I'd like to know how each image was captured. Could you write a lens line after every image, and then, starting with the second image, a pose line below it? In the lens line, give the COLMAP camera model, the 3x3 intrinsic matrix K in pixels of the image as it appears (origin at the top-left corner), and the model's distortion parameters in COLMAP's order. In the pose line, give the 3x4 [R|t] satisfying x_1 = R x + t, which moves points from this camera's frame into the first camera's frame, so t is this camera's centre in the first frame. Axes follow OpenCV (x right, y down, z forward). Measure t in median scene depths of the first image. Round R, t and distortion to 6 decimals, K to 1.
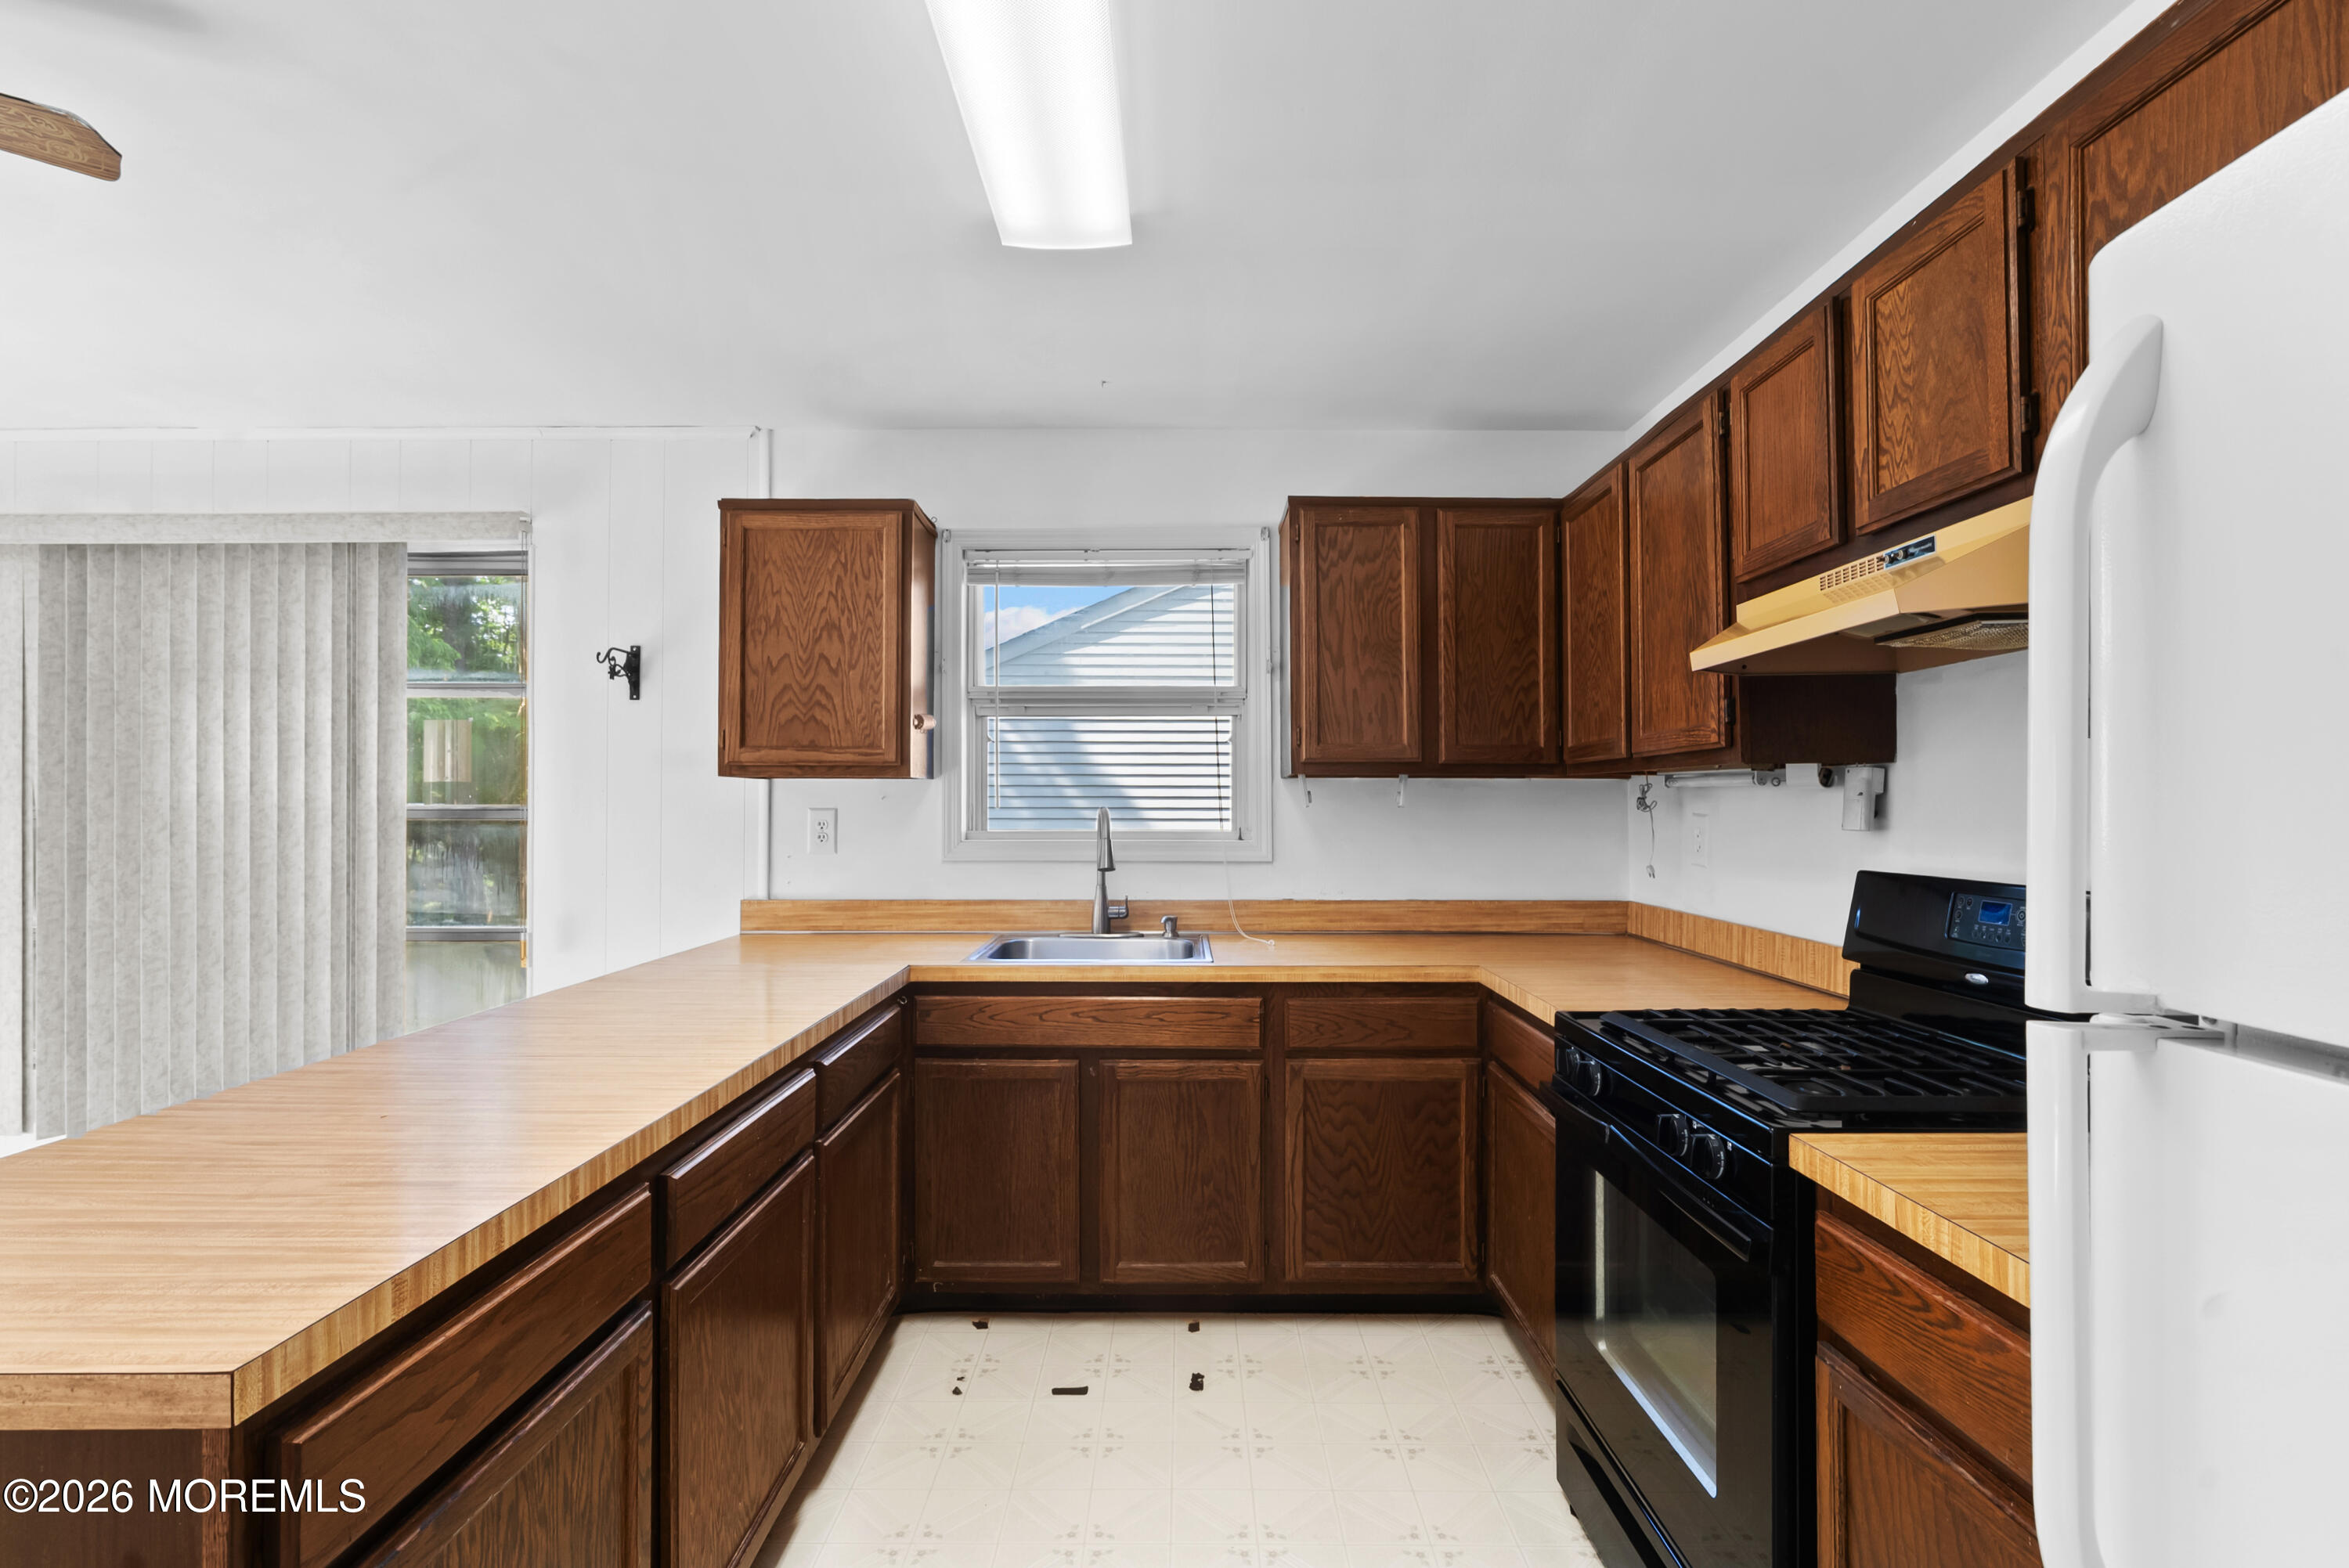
lens RADIAL K [[1092.1, 0, 1177.1], [0, 1092.1, 795.1], [0, 0, 1]] dist [-0.000441, 0.000429]
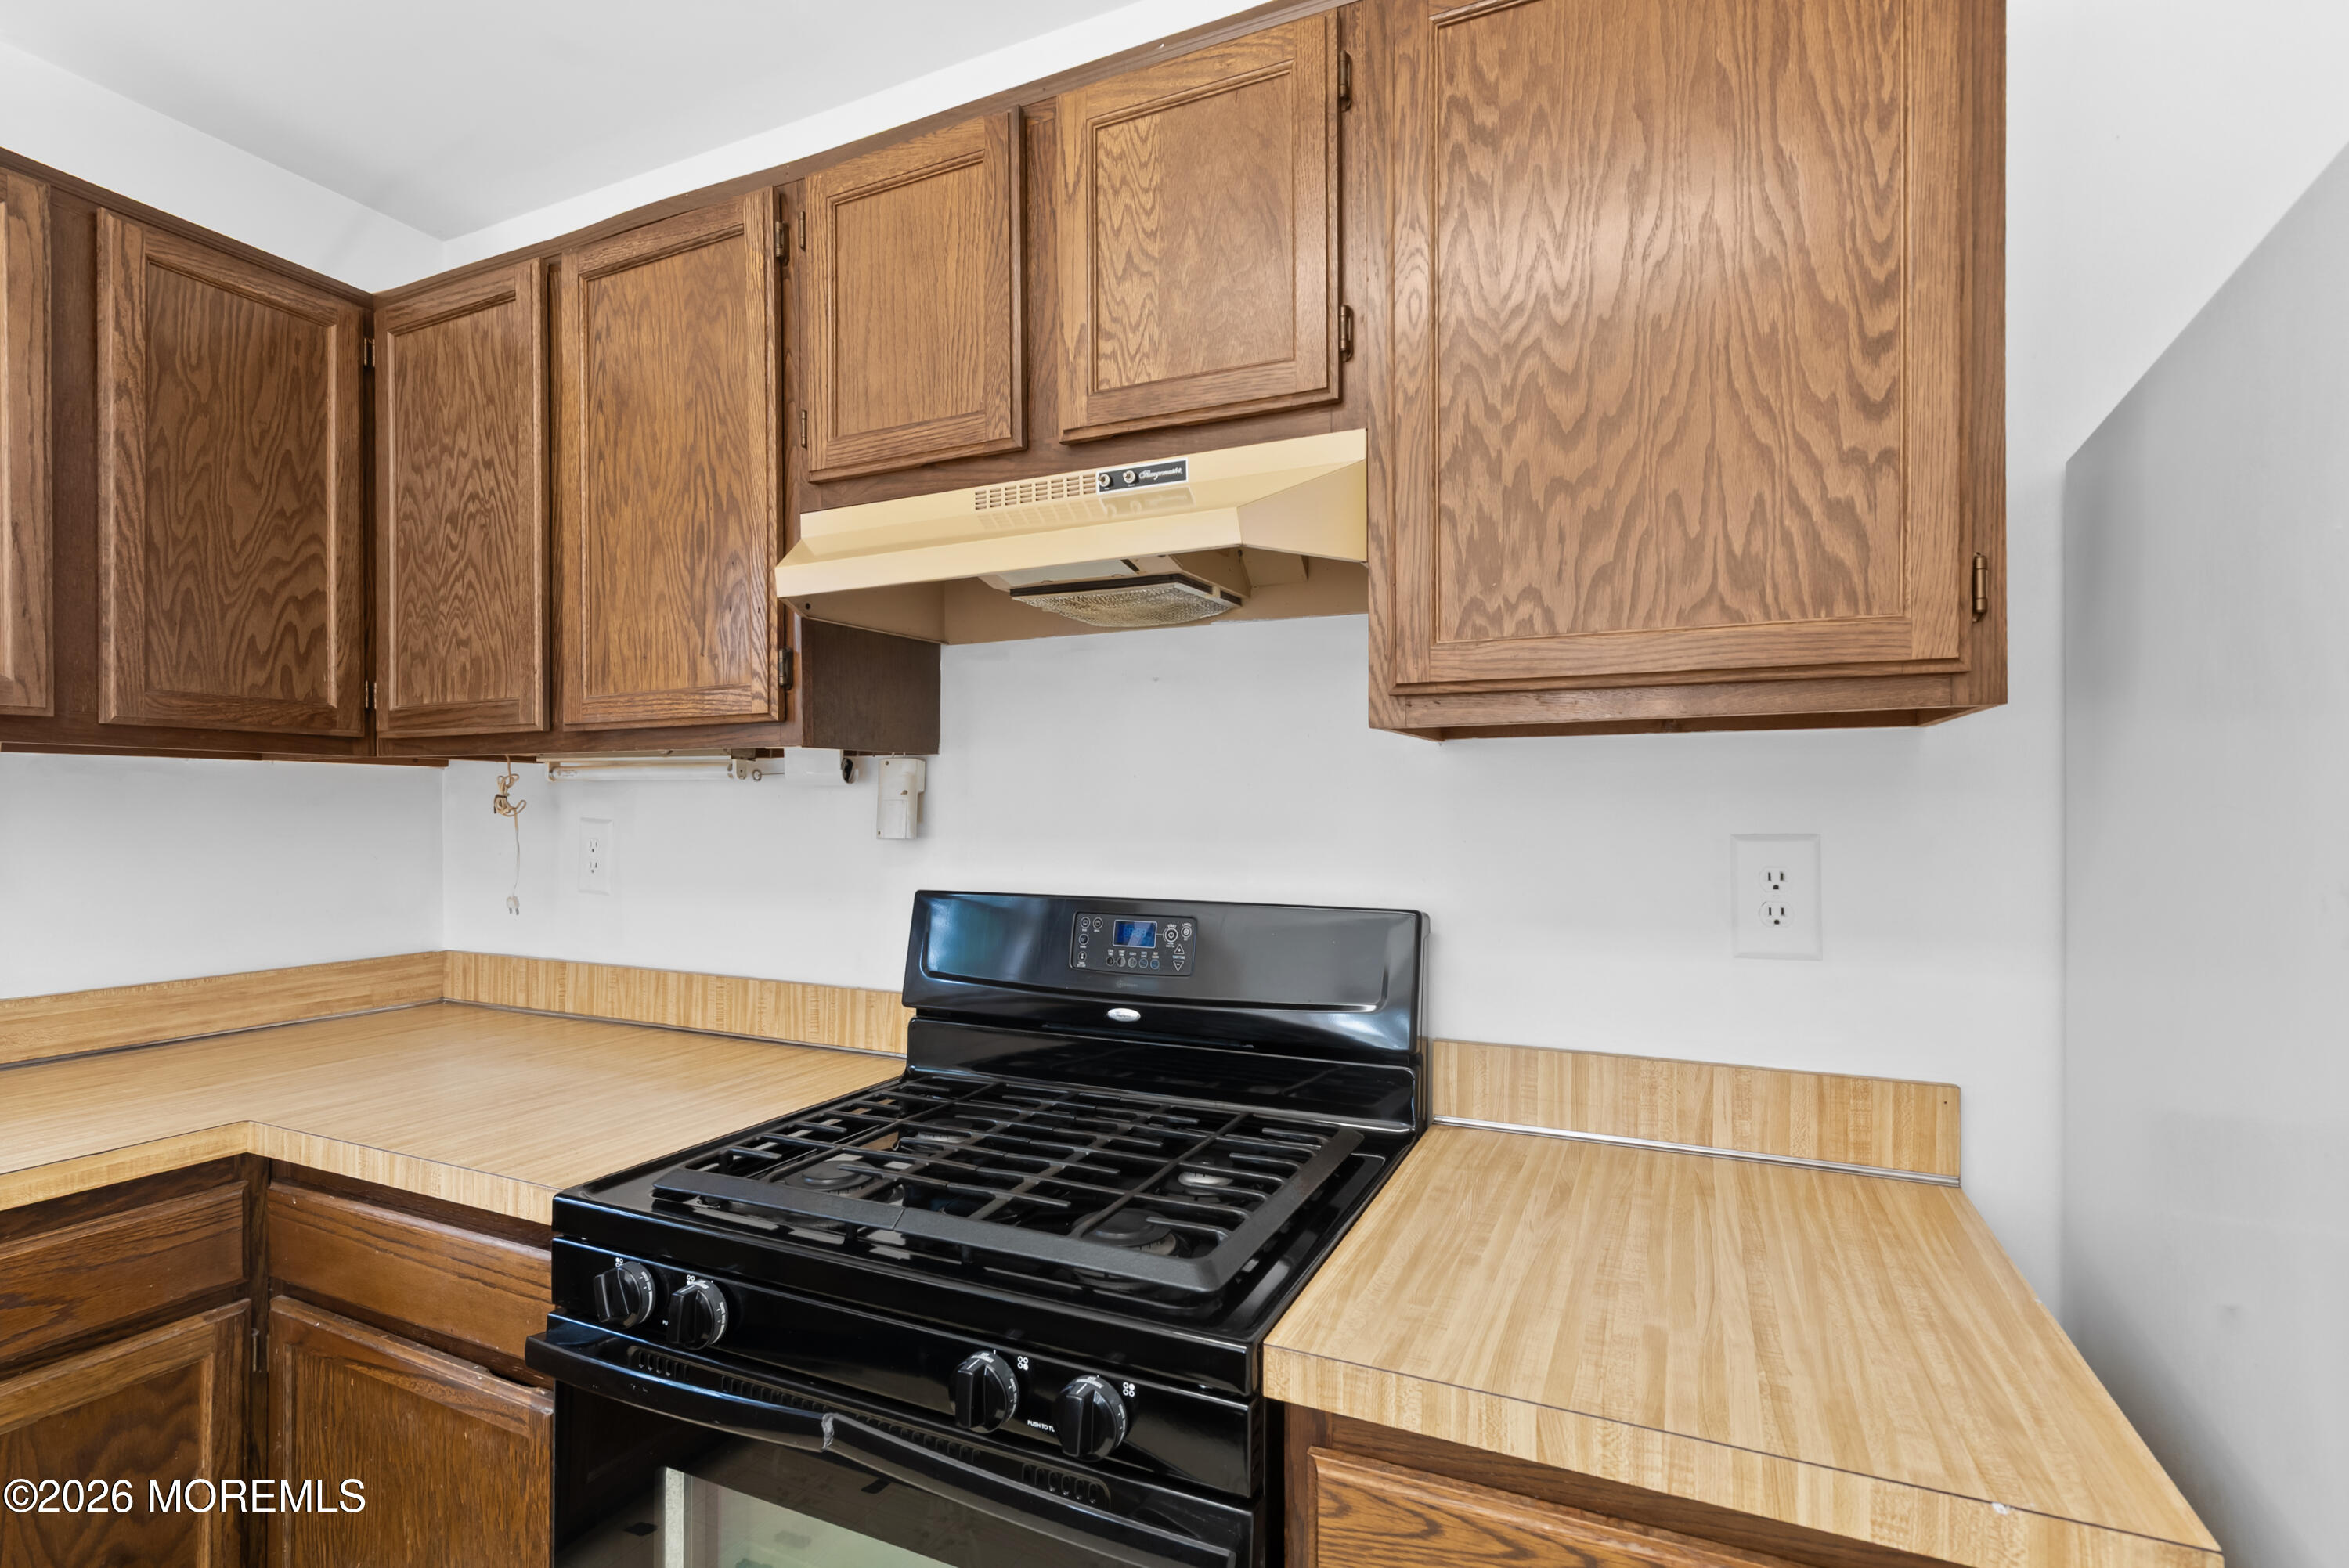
lens RADIAL K [[1101.9, 0, 1182.0], [0, 1101.9, 801.3], [0, 0, 1]] dist [-0.001869, 0.000565]
pose [[0.416487, 0.001932, 0.909140, -0.009899], [-0.007917, 0.999968, 0.001502, 0.001876], [-0.909107, -0.007824, 0.416488, 0.344978]]
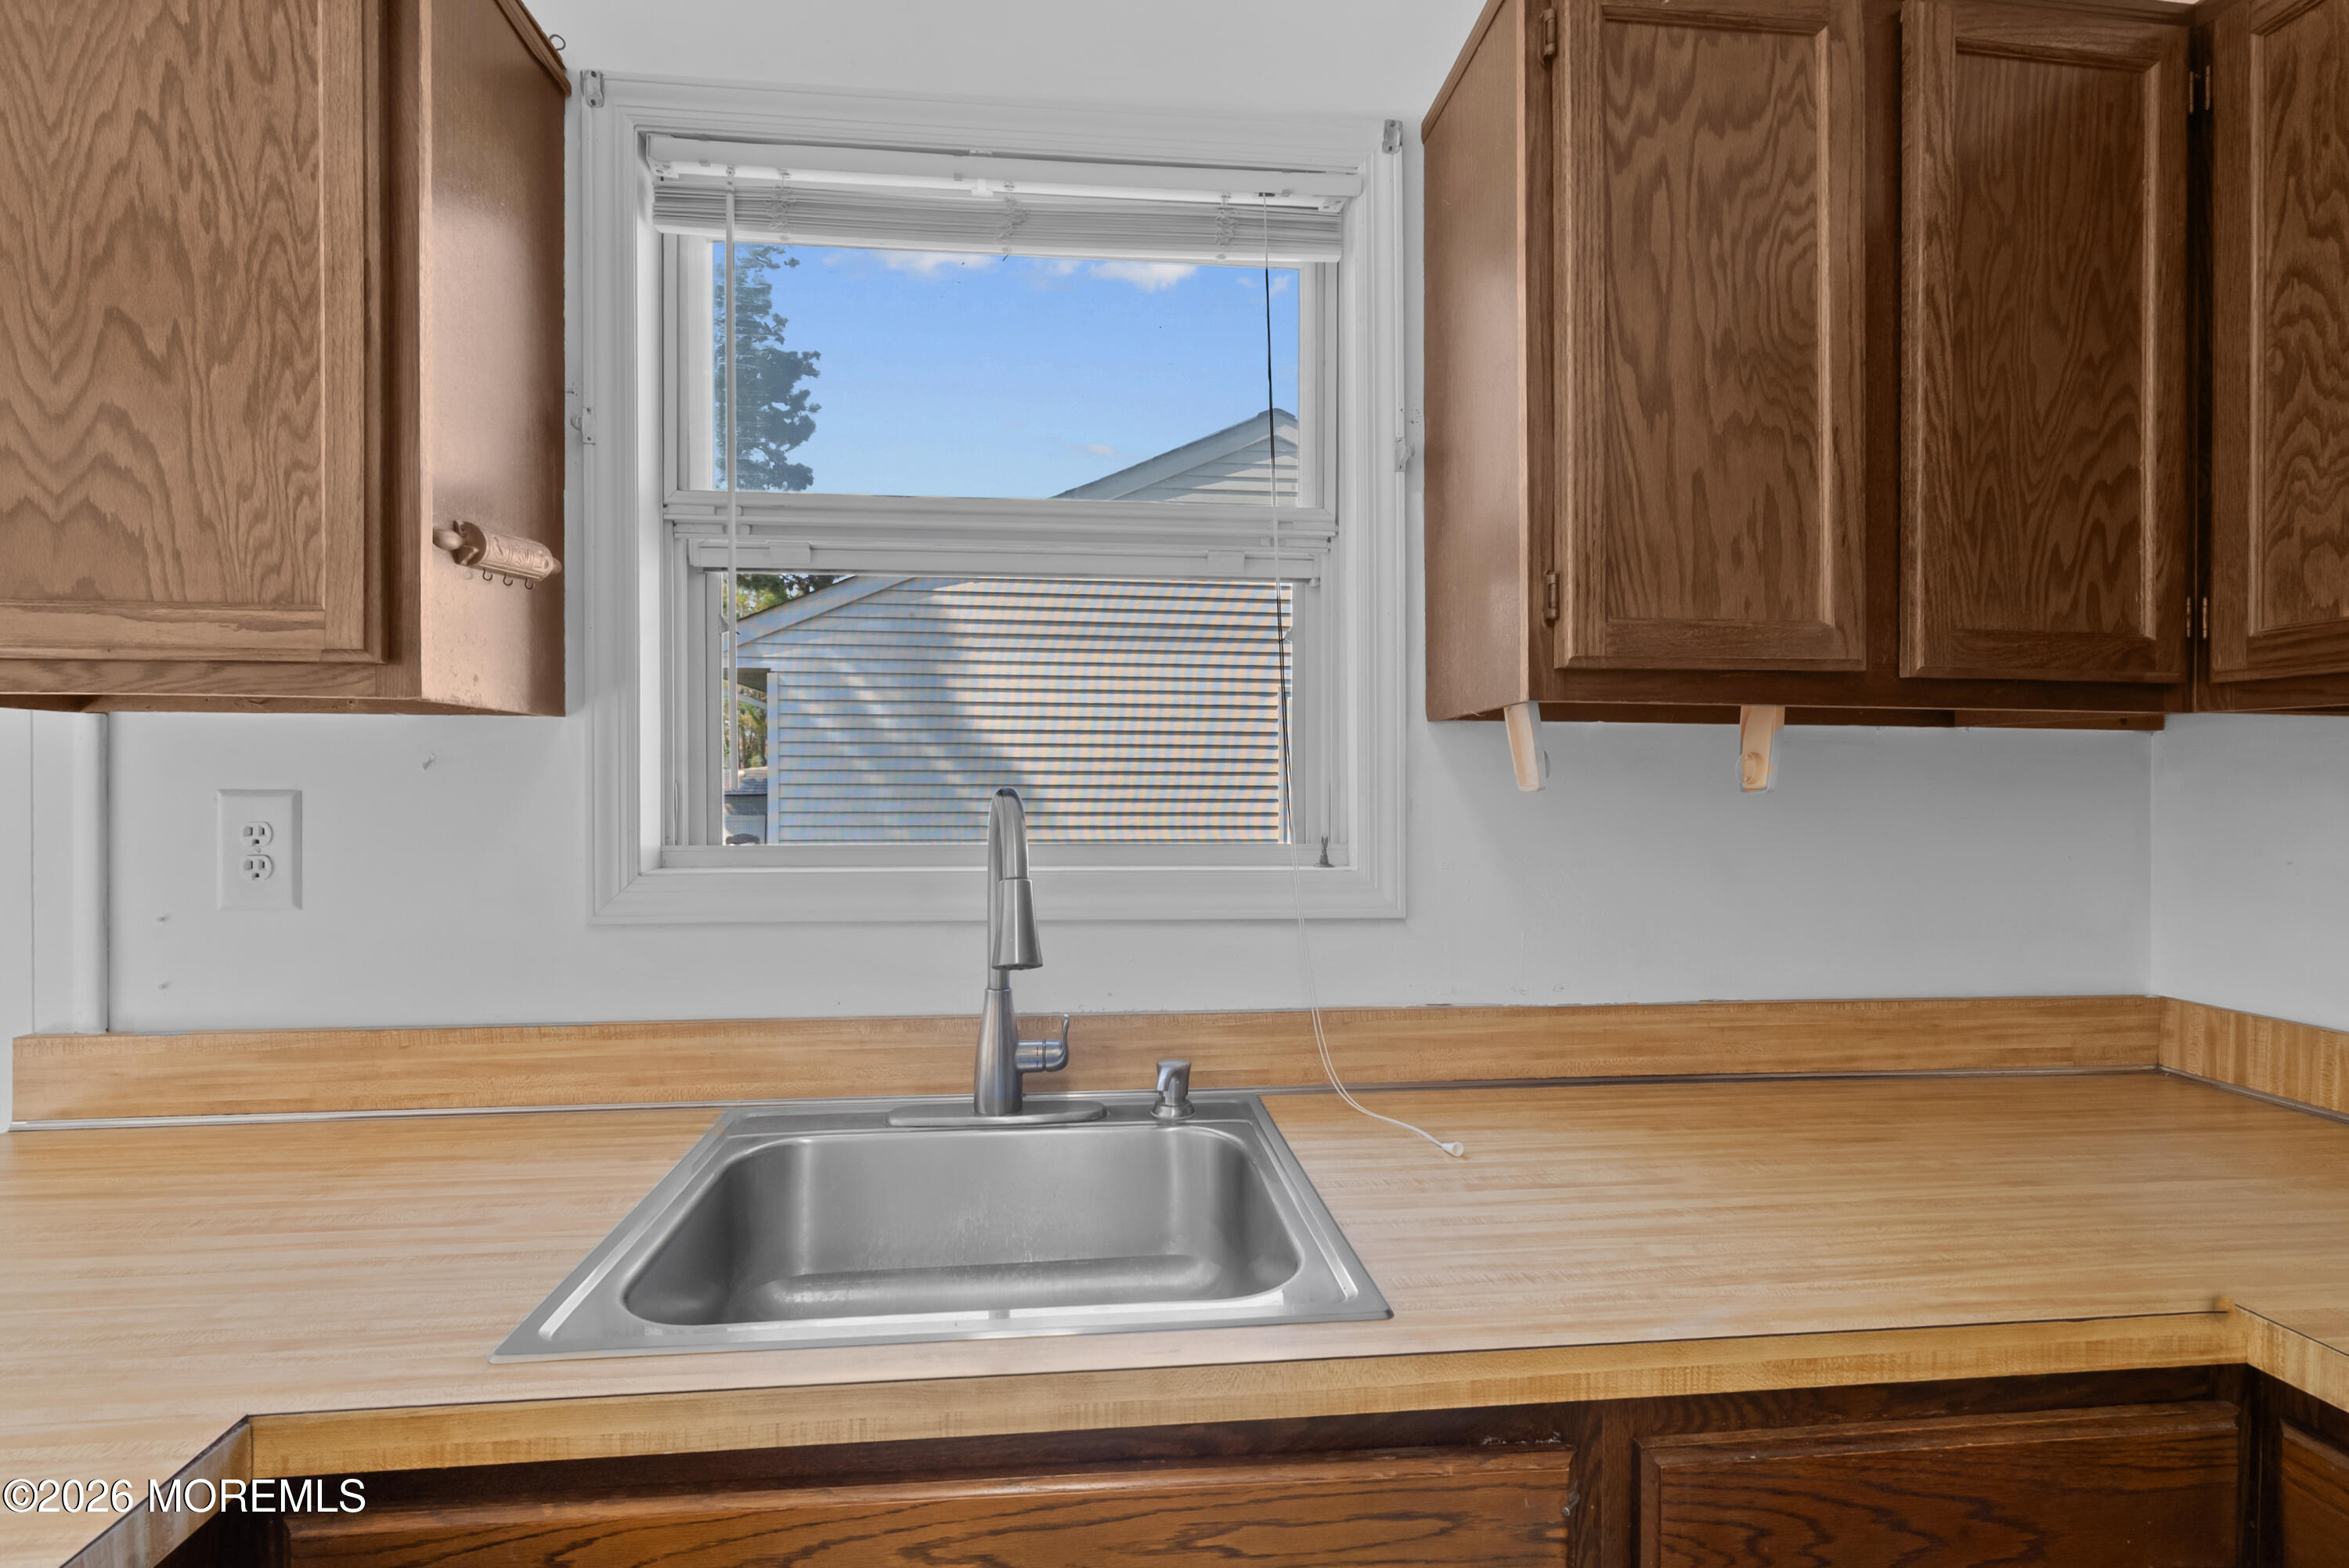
lens RADIAL K [[1092.1, 0, 1177.1], [0, 1092.1, 795.1], [0, 0, 1]] dist [-0.000441, 0.000429]
pose [[0.994306, 0.001742, 0.106550, -0.050963], [-0.003973, 0.999777, 0.020727, 0.004961], [-0.106491, -0.021032, 0.994091, 0.648503]]
